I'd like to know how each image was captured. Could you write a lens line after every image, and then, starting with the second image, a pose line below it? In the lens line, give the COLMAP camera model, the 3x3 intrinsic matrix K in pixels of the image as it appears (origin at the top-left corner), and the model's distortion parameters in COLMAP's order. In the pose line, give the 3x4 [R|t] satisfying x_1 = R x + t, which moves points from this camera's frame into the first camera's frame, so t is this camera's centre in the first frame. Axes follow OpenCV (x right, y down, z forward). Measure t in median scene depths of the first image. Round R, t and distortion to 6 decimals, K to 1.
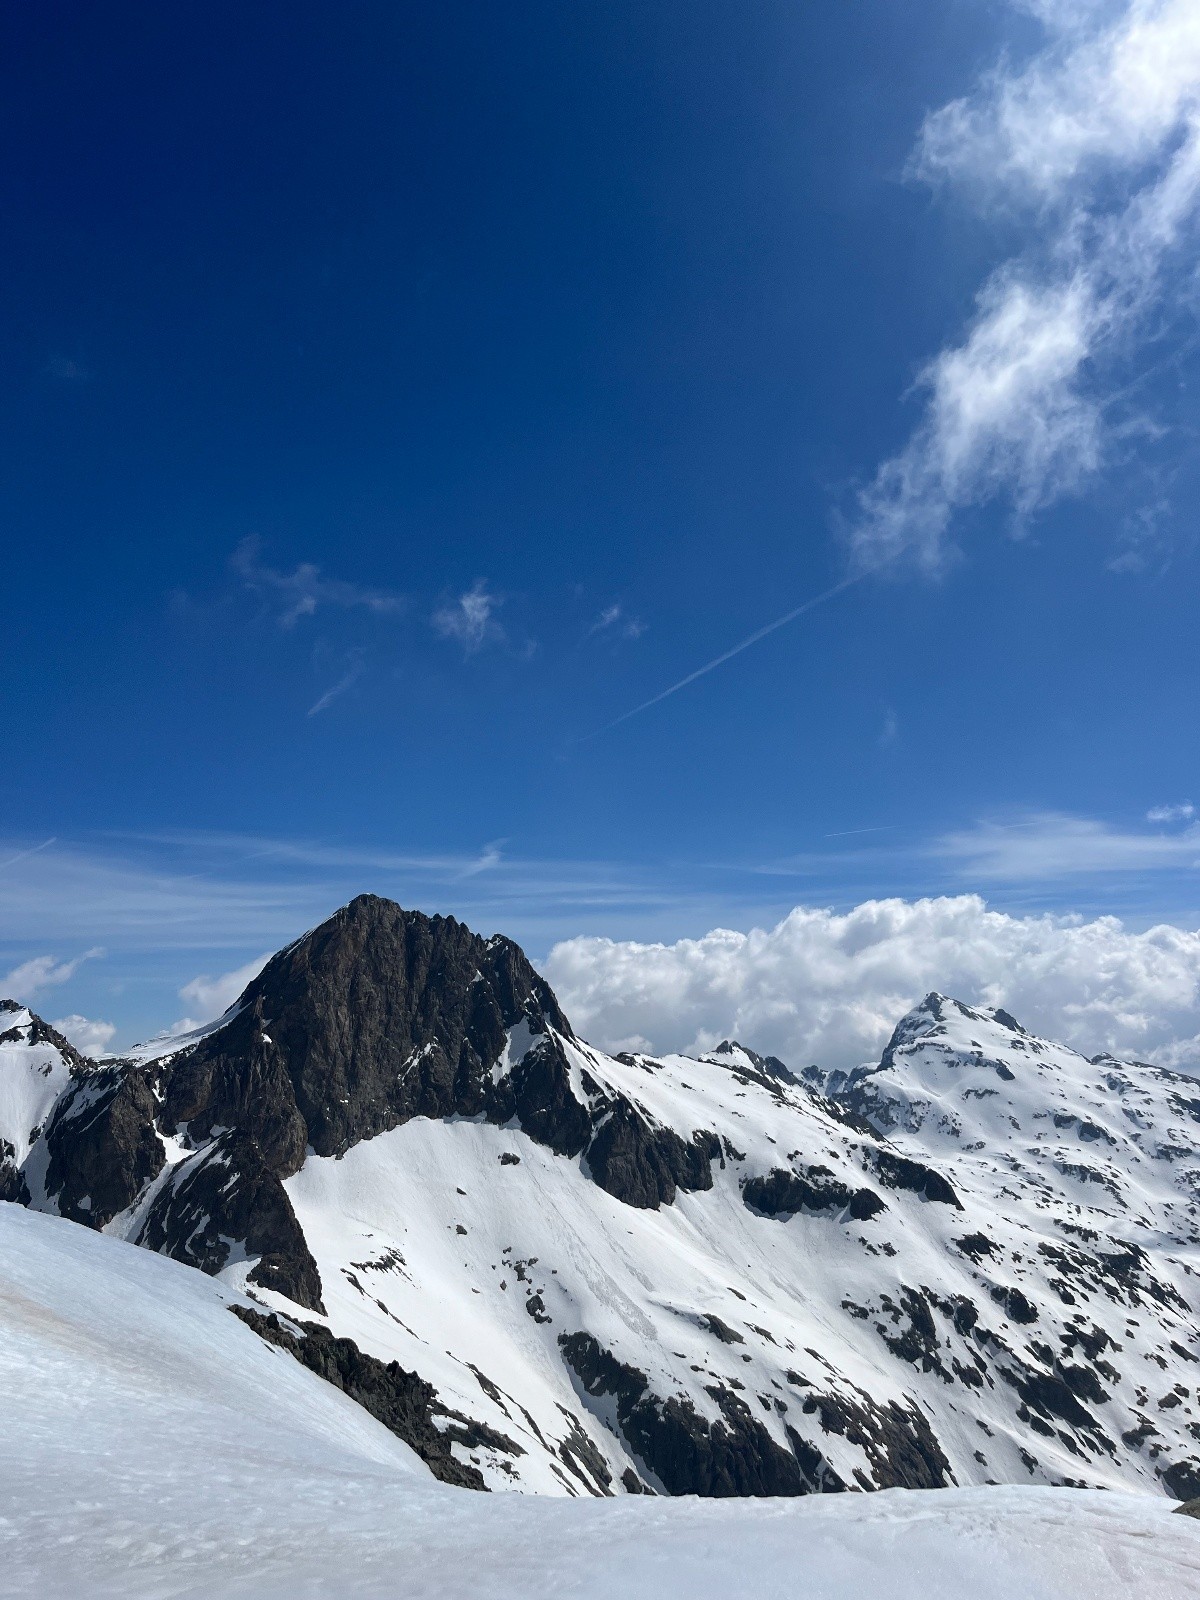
lens RADIAL K [[1197.9, 0, 599.3], [0, 1197.9, 840.7], [0, 0, 1]] dist [0.098883, -0.122044]
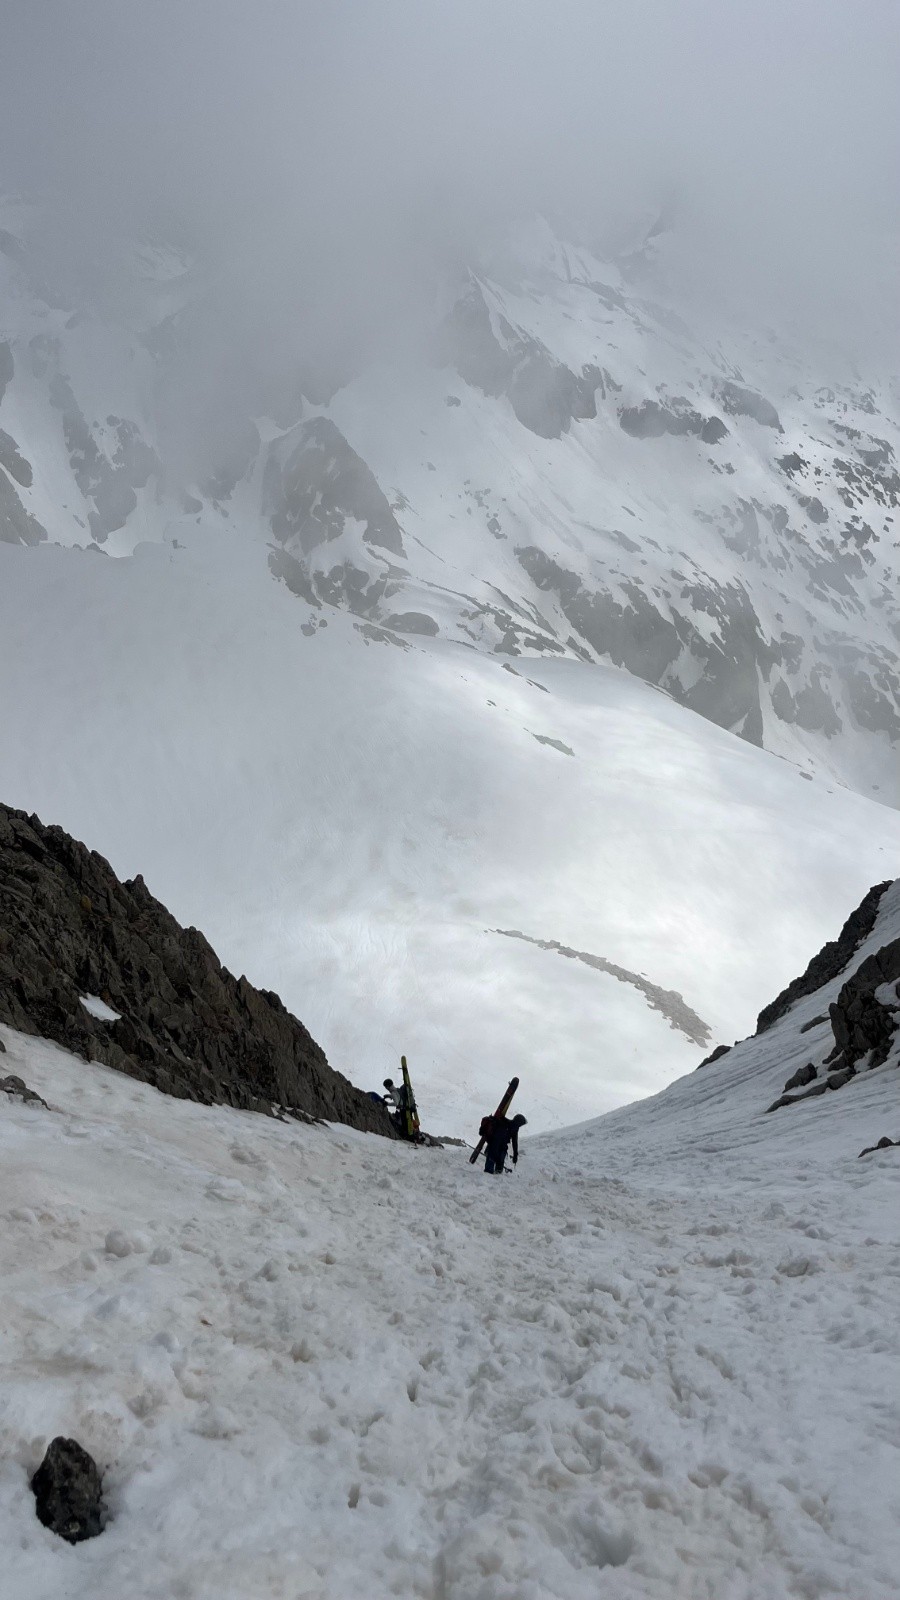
lens RADIAL K [[1223.8, 0, 450.0], [0, 1223.8, 800.0], [0, 0, 1]] dist [0.007798, 0.005806]
pose [[0.989234, -0.028447, 0.143548, -0.246671], [-0.069471, 0.772058, 0.631744, -0.188522], [-0.128799, -0.634915, 0.761770, -0.172363]]
